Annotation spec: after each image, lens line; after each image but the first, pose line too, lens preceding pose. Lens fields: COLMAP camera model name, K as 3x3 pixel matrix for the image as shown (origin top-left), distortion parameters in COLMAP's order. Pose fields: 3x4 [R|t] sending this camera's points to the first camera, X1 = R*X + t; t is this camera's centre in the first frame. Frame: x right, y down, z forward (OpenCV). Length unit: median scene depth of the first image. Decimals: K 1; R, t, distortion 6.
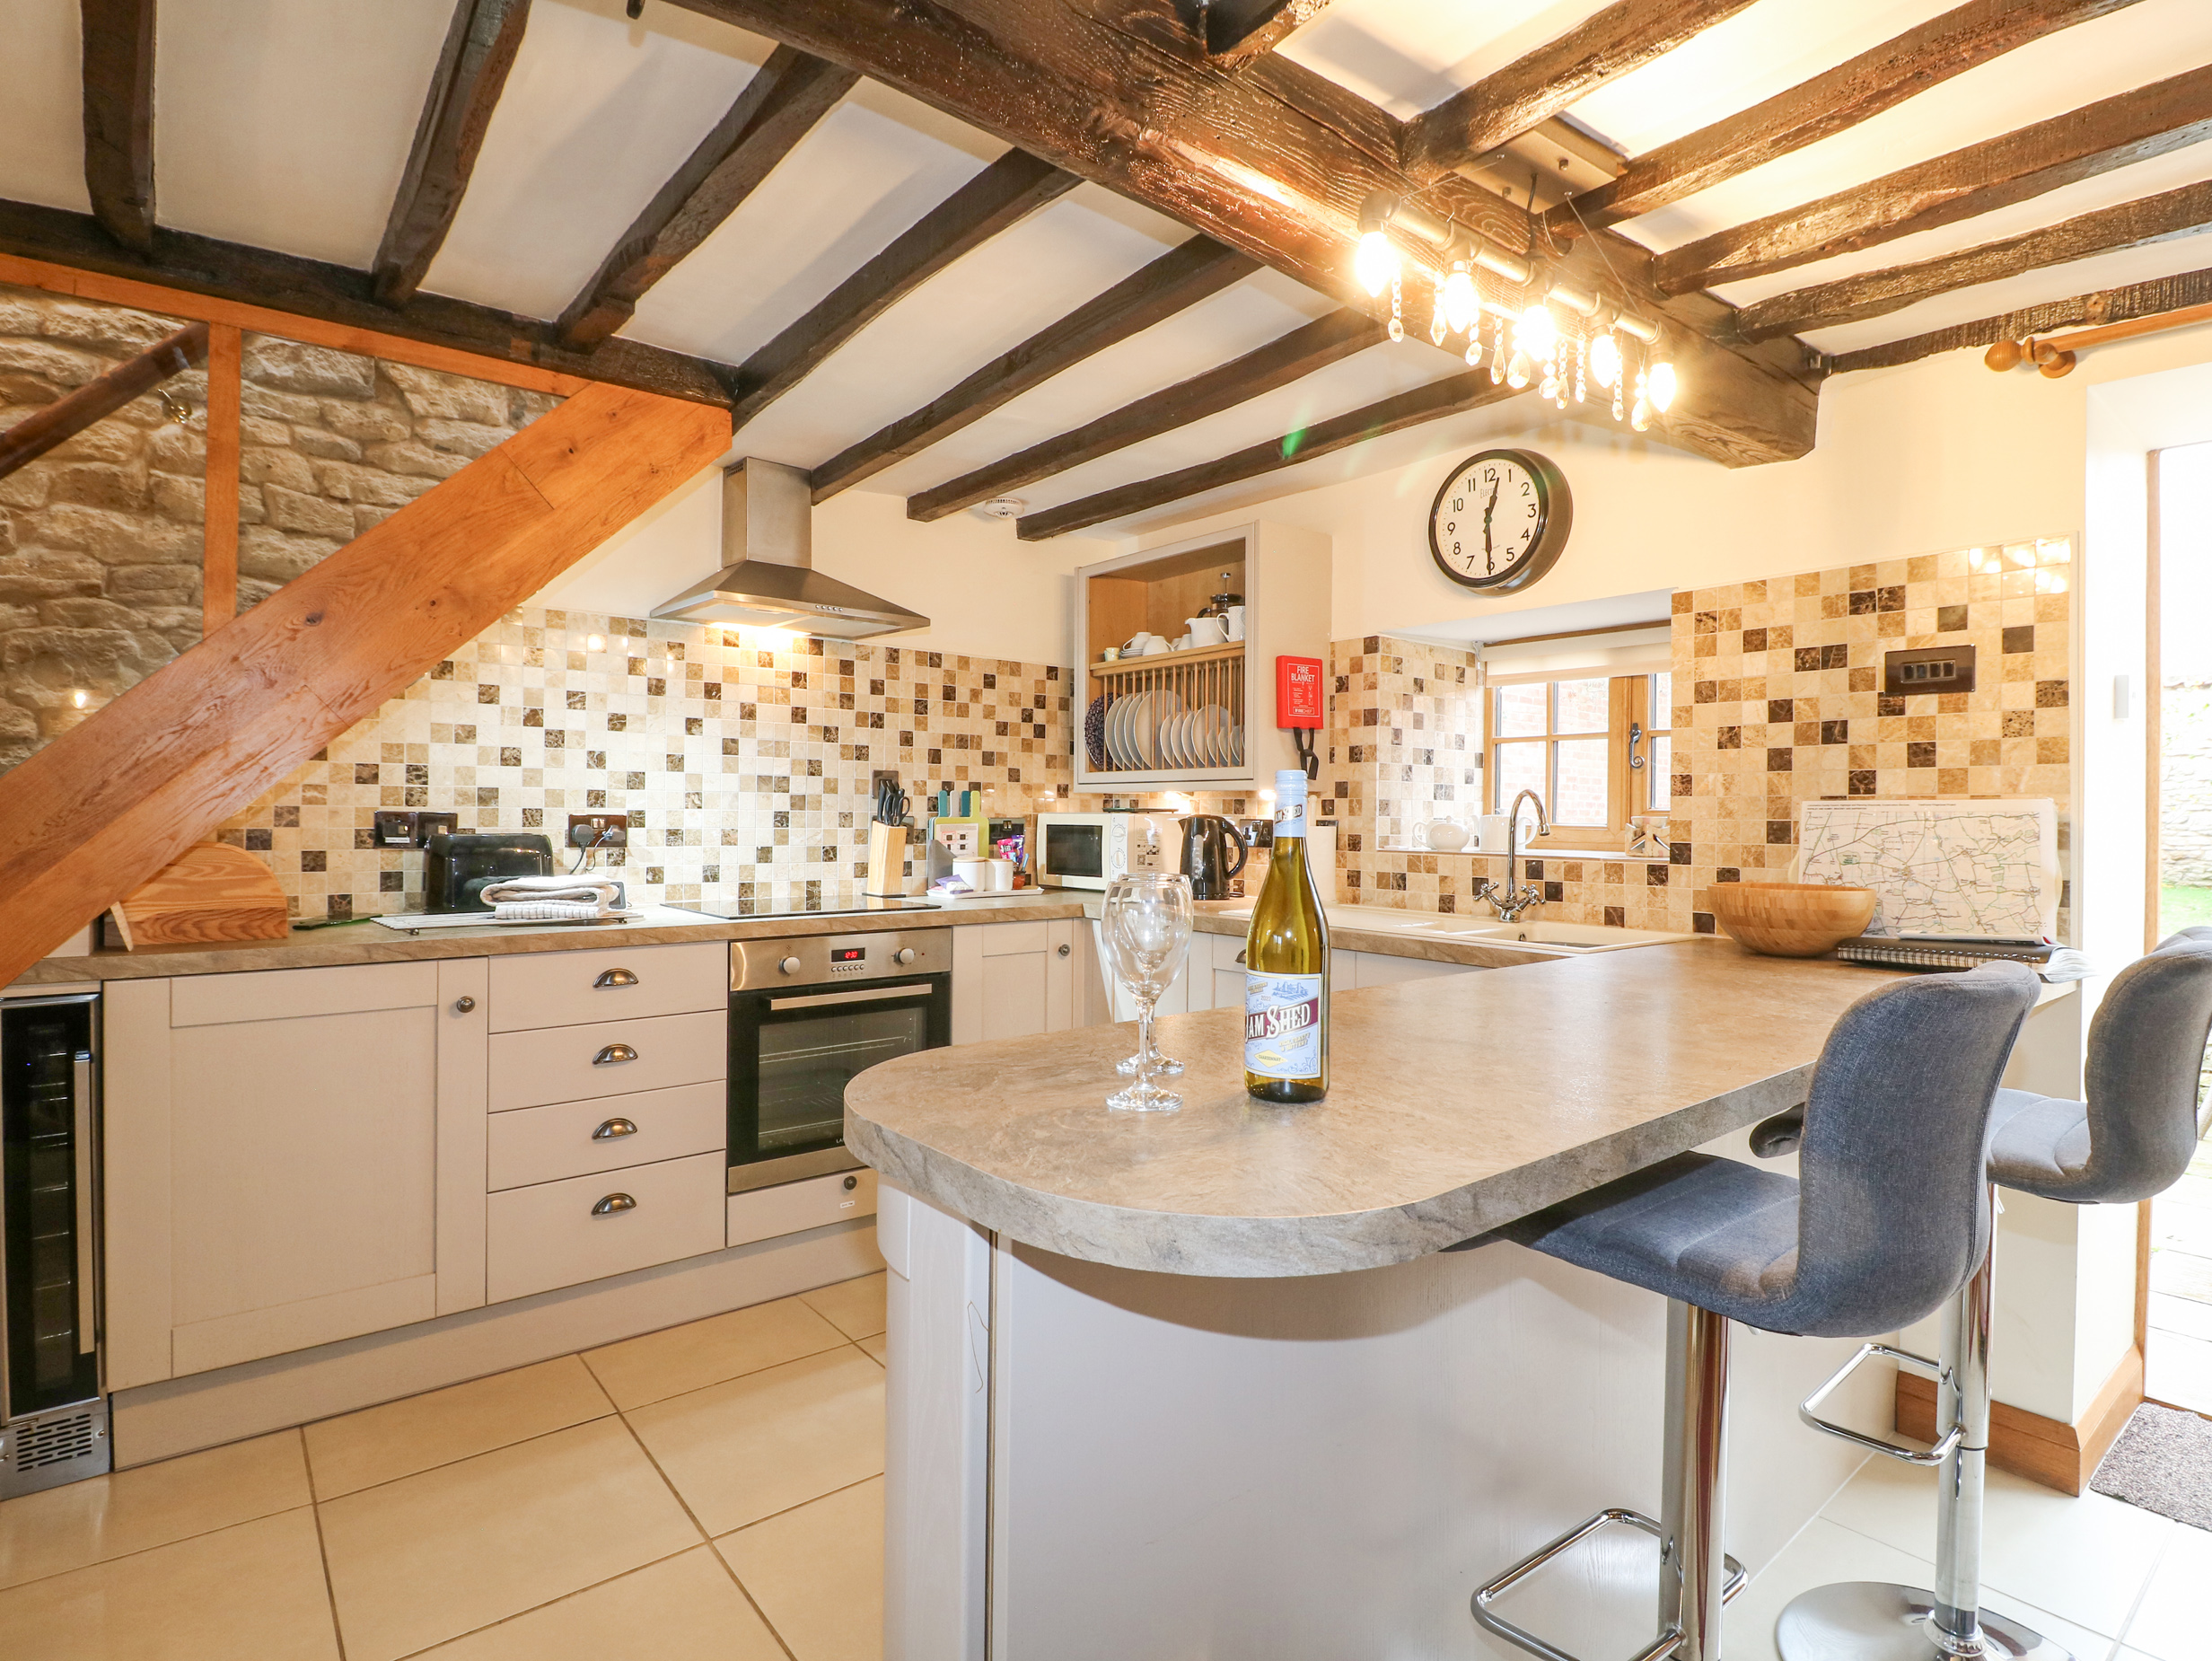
lens RADIAL K [[1143.3, 0, 1108.7], [0, 1143.3, 816.0], [0, 0, 1]] dist [0.002966, -0.015361]
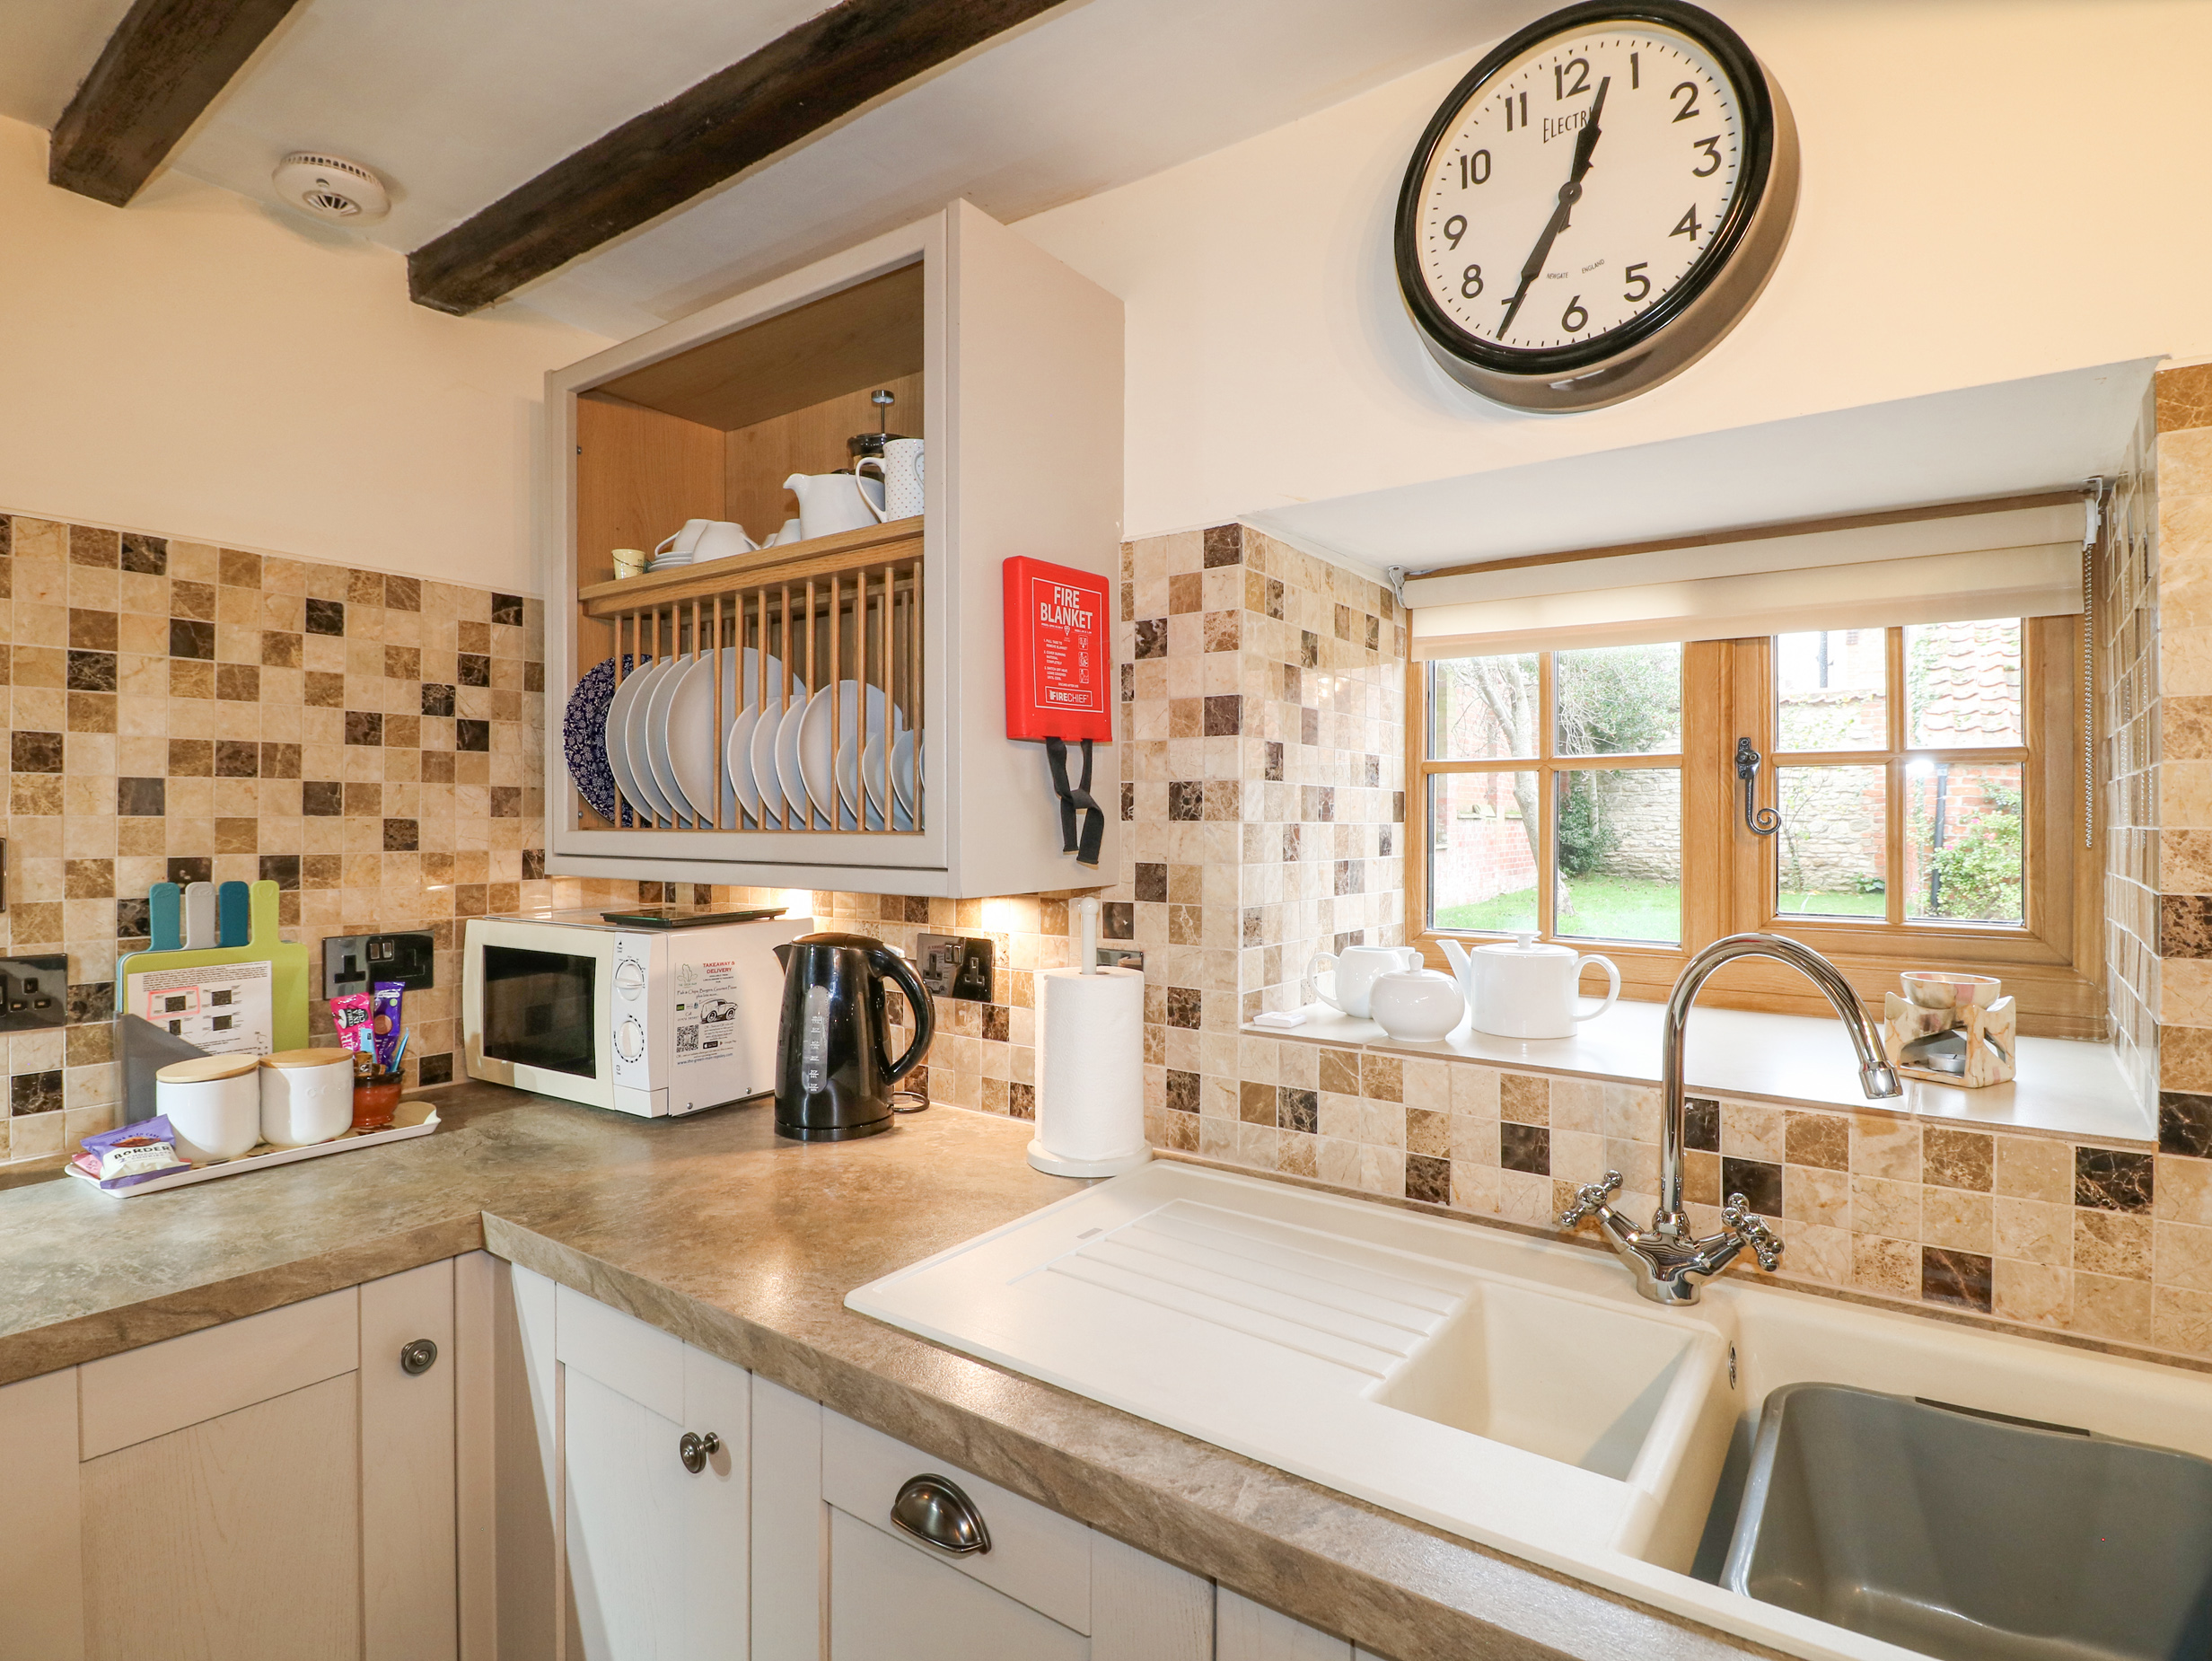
lens RADIAL K [[1143.3, 0, 1108.7], [0, 1143.3, 816.0], [0, 0, 1]] dist [0.002966, -0.015361]
pose [[0.964340, -0.005289, 0.264613, 0.078516], [0.005714, 0.999983, -0.000838, -0.050870], [-0.264605, 0.002320, 0.964354, 0.625281]]
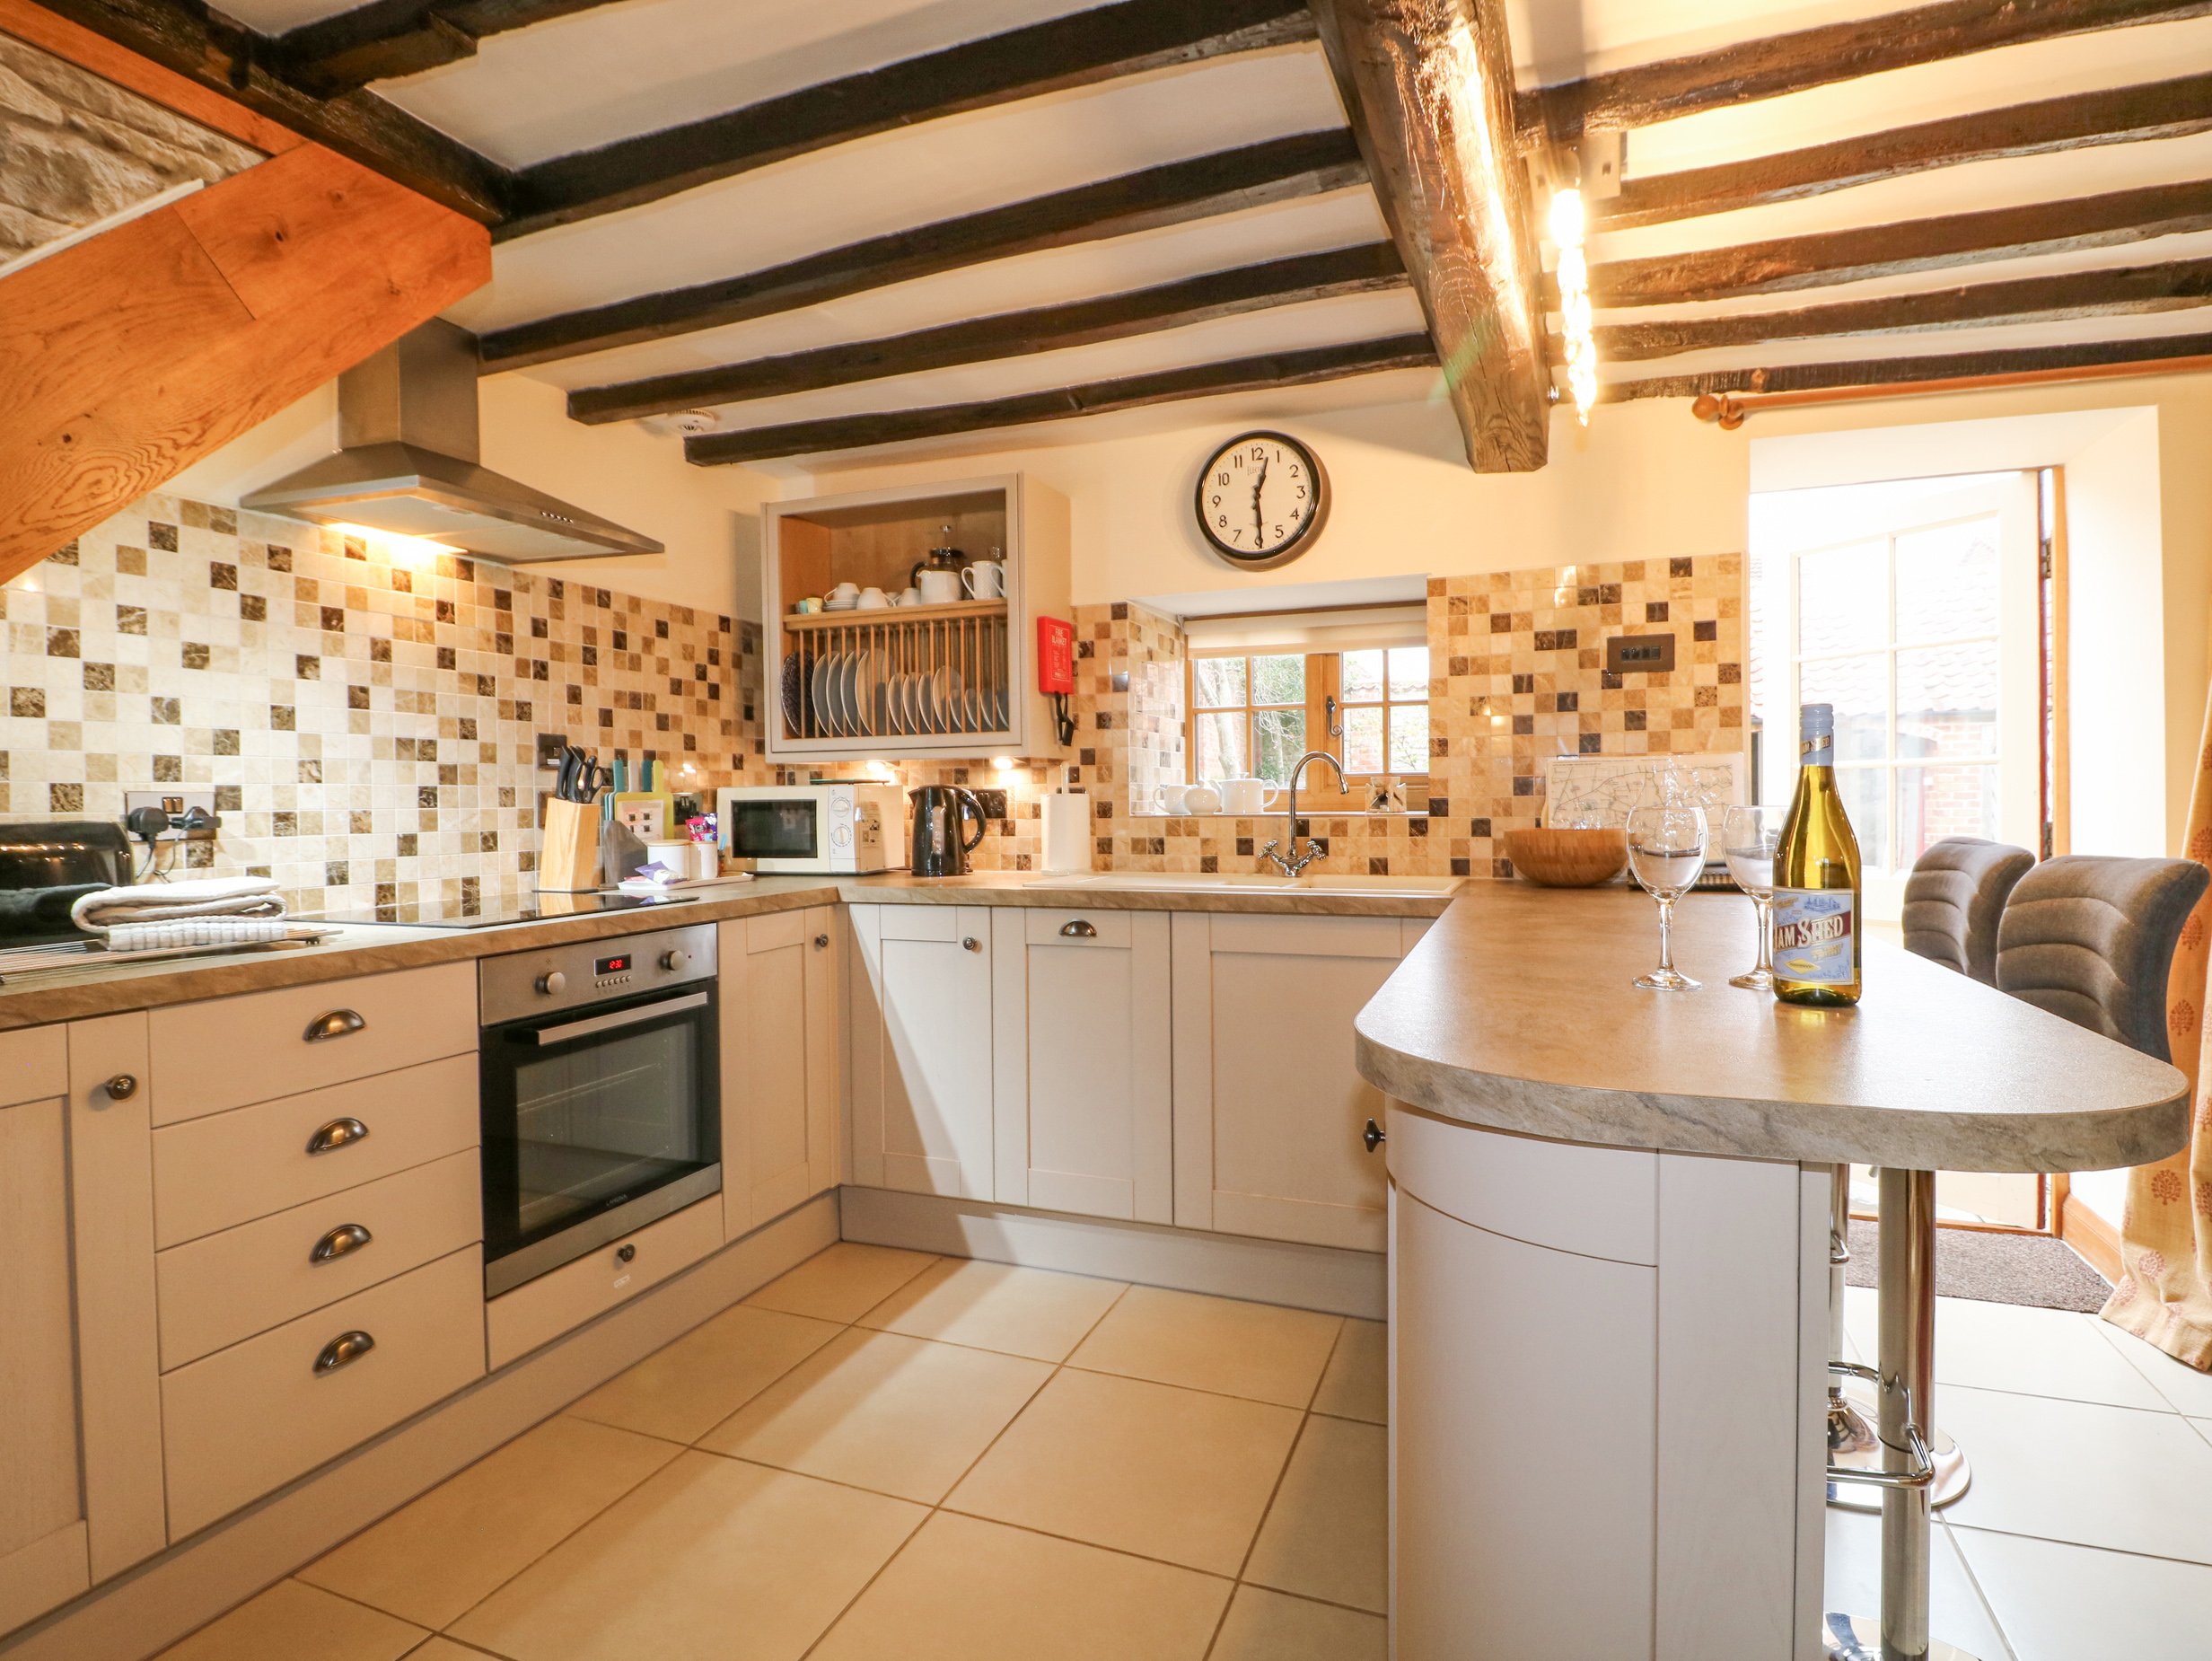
lens RADIAL K [[1150.7, 0, 1111.5], [0, 1150.7, 814.7], [0, 0, 1]] dist [0.003890, -0.017738]
pose [[0.867431, -0.025894, 0.496882, -0.292137], [0.020248, 0.999655, 0.016747, 0.011596], [-0.497145, -0.004466, 0.867656, 0.135638]]
